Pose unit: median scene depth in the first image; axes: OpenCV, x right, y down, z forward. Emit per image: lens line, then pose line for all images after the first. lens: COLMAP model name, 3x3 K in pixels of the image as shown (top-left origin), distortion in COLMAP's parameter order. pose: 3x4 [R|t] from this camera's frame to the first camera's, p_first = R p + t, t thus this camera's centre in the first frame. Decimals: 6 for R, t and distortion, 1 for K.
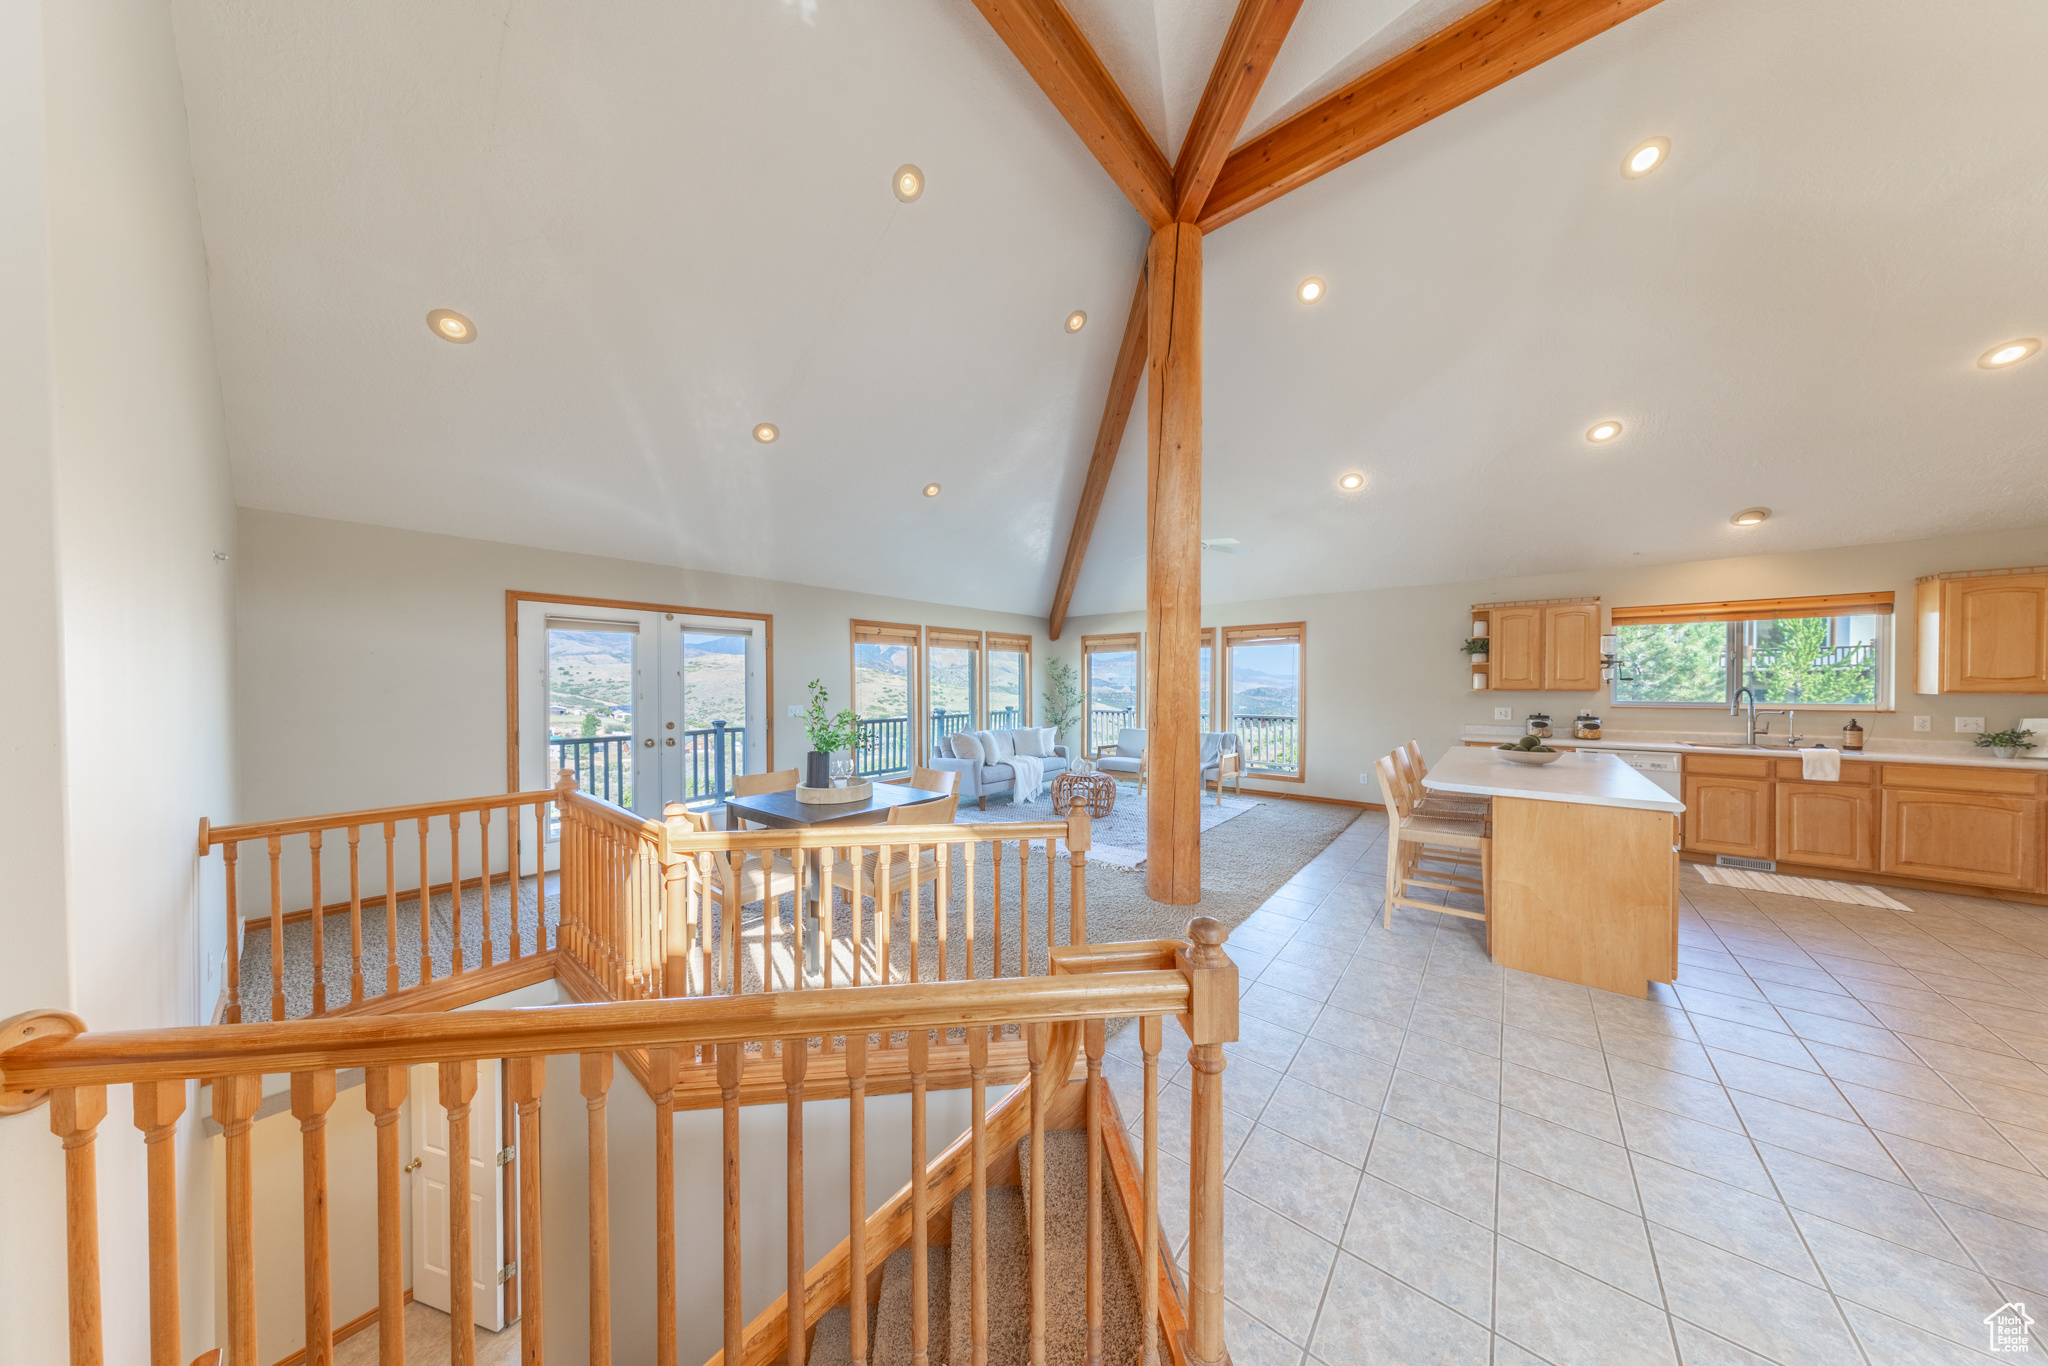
lens RADIAL K [[587.4, 0, 1034.9], [0, 587.4, 691.1], [0, 0, 1]] dist [0.002644, -0.000597]
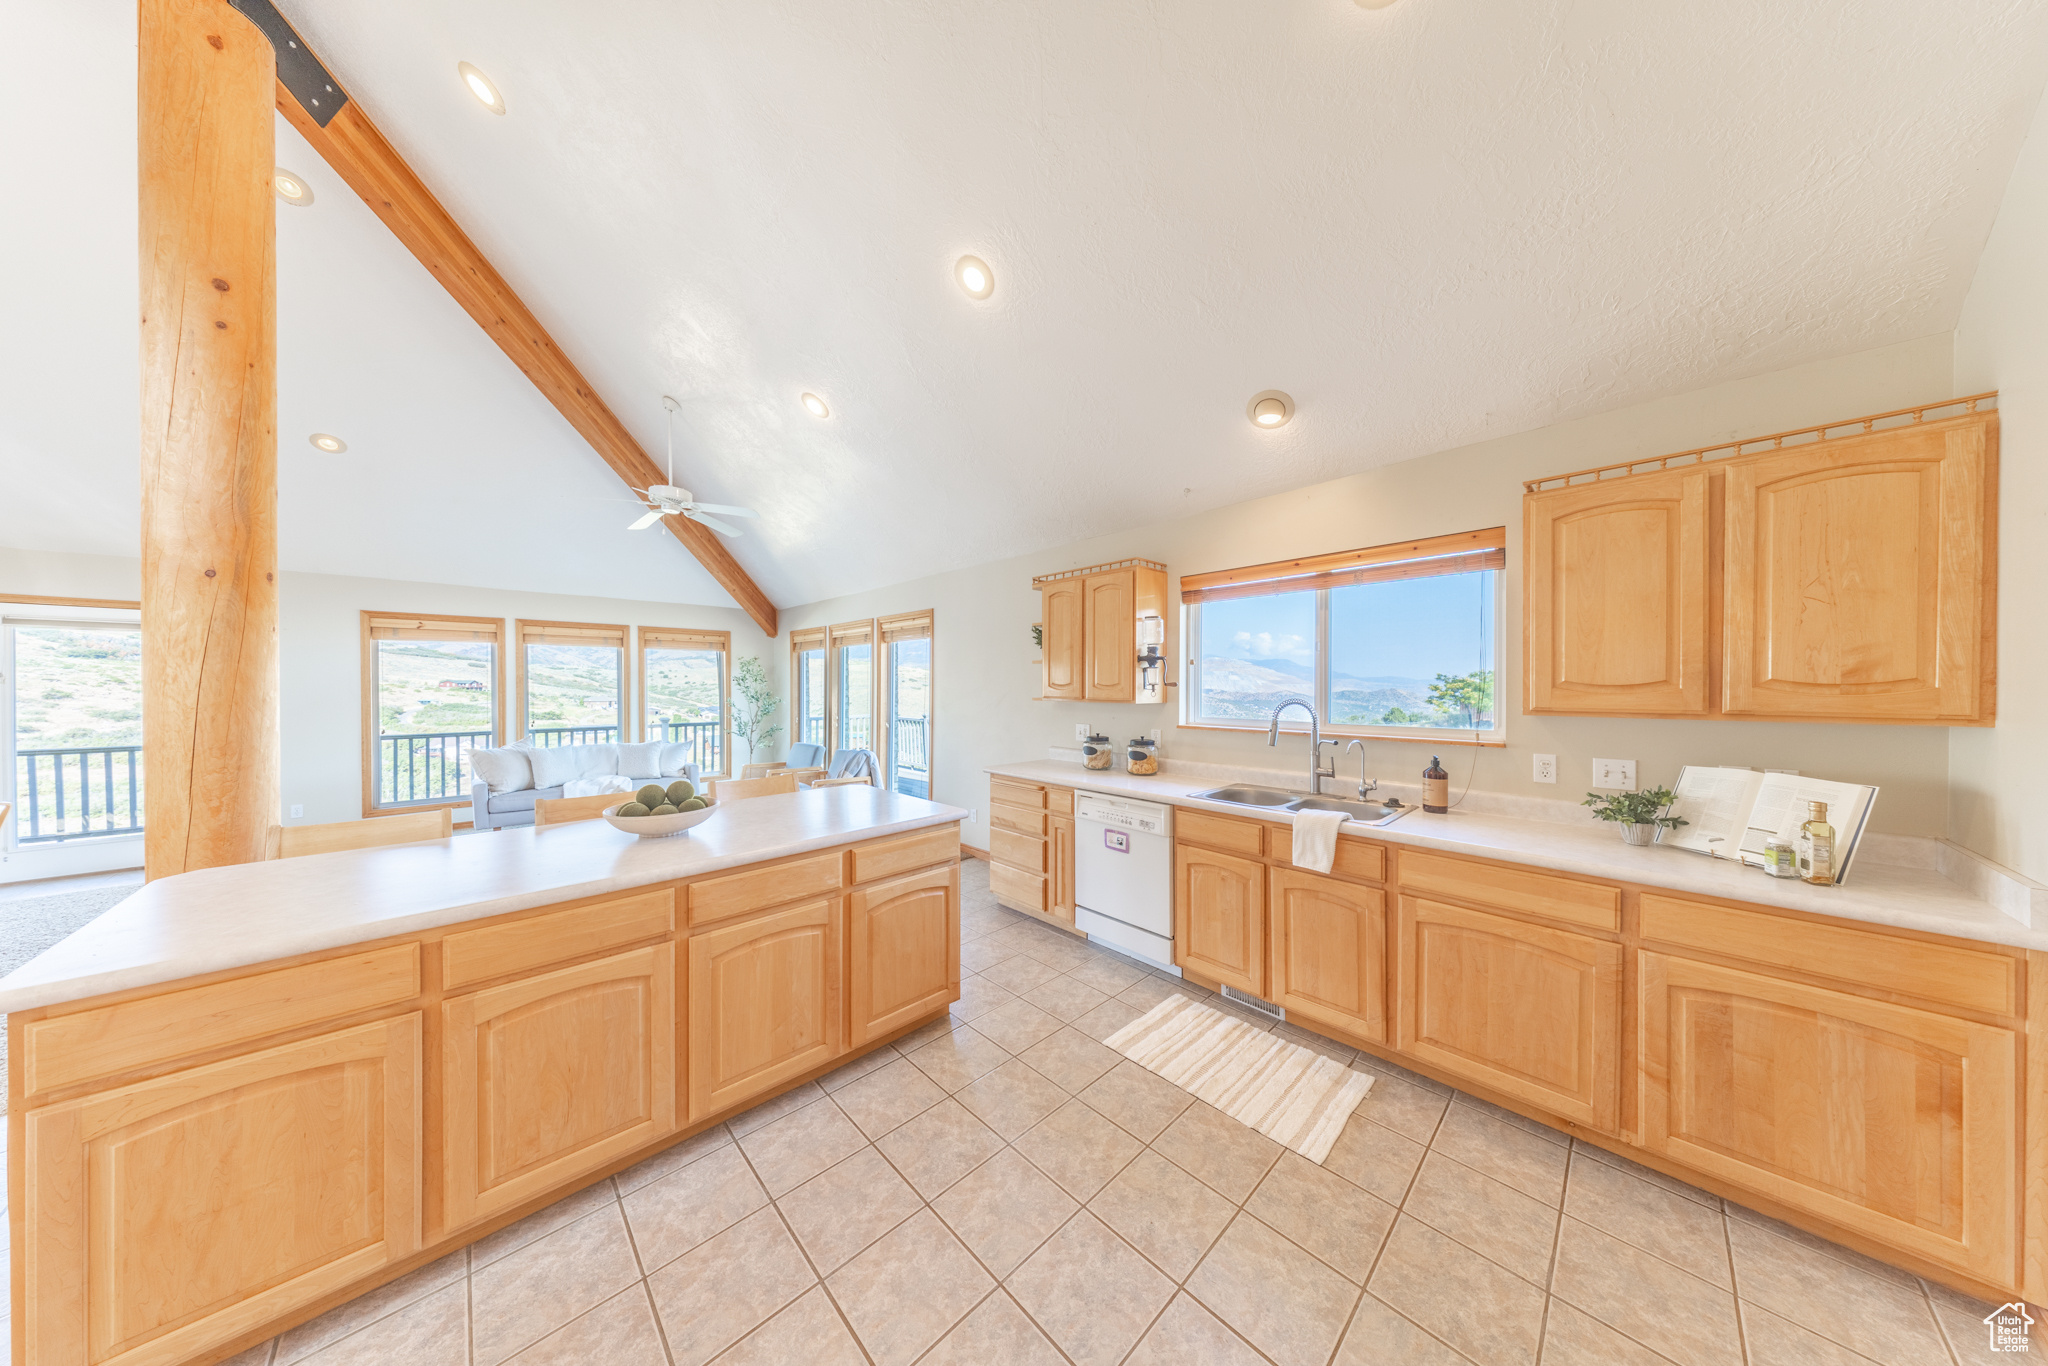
lens RADIAL K [[587.4, 0, 1045.6], [0, 587.4, 692.4], [0, 0, 1]] dist [0.002644, -0.000597]
pose [[0.994138, 0.002346, -0.108094, 0.733680], [-0.002664, 0.999993, -0.002806, -0.007674], [0.108087, 0.003077, 0.994137, 0.273304]]
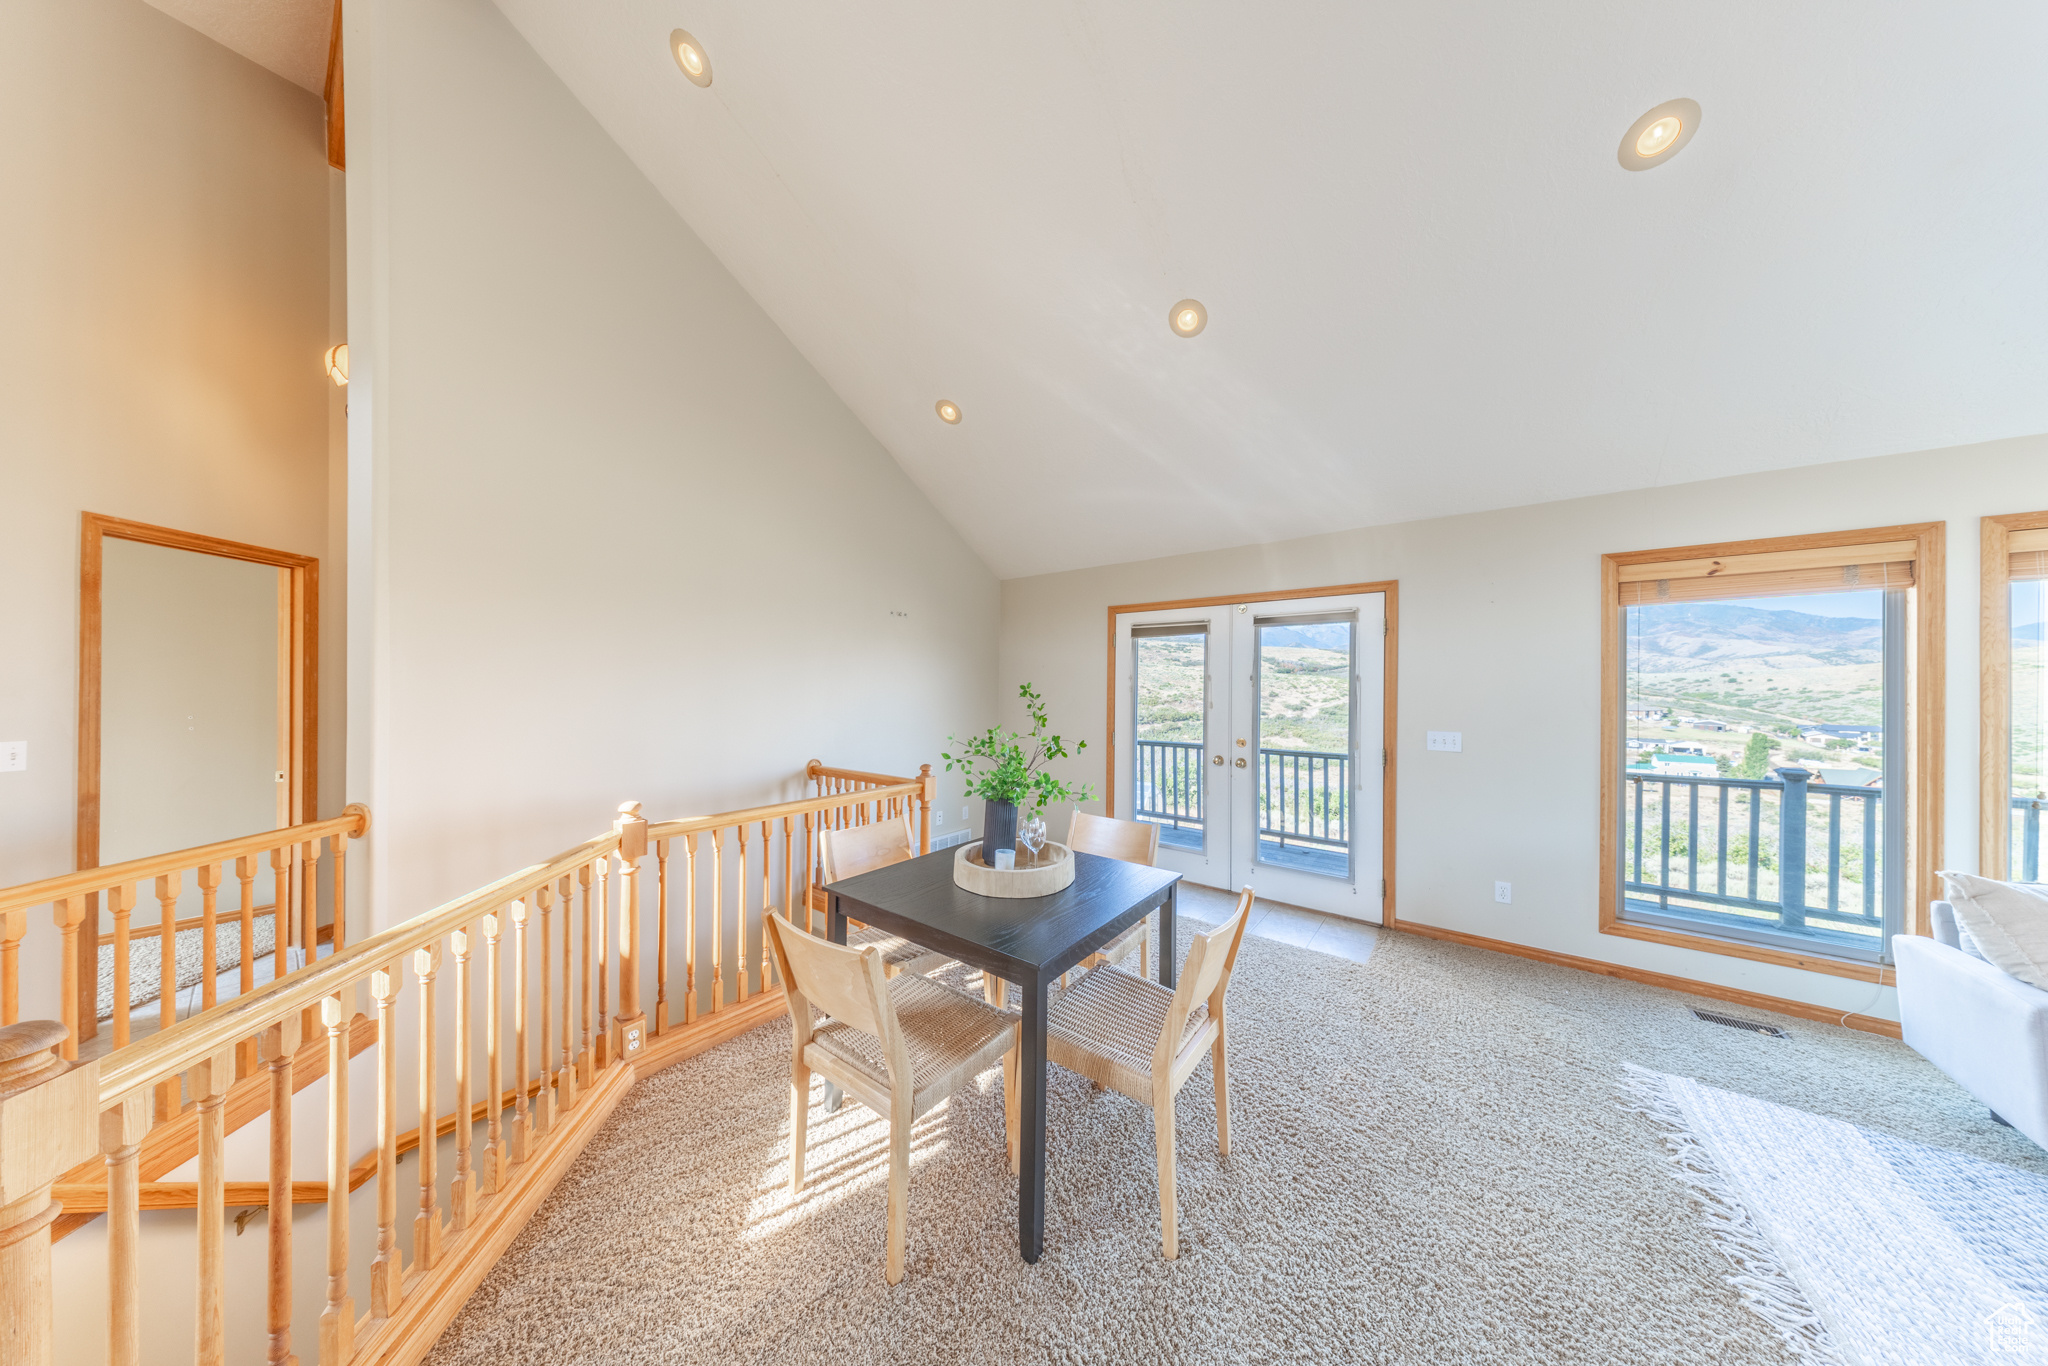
lens RADIAL K [[587.4, 0, 1006.3], [0, 587.4, 692.1], [0, 0, 1]] dist [0.002644, -0.000597]
pose [[0.003258, 0.008720, -0.999957, 0.150045], [-0.021462, 0.999732, 0.008648, -0.008799], [0.999764, 0.021433, 0.003444, 0.523012]]
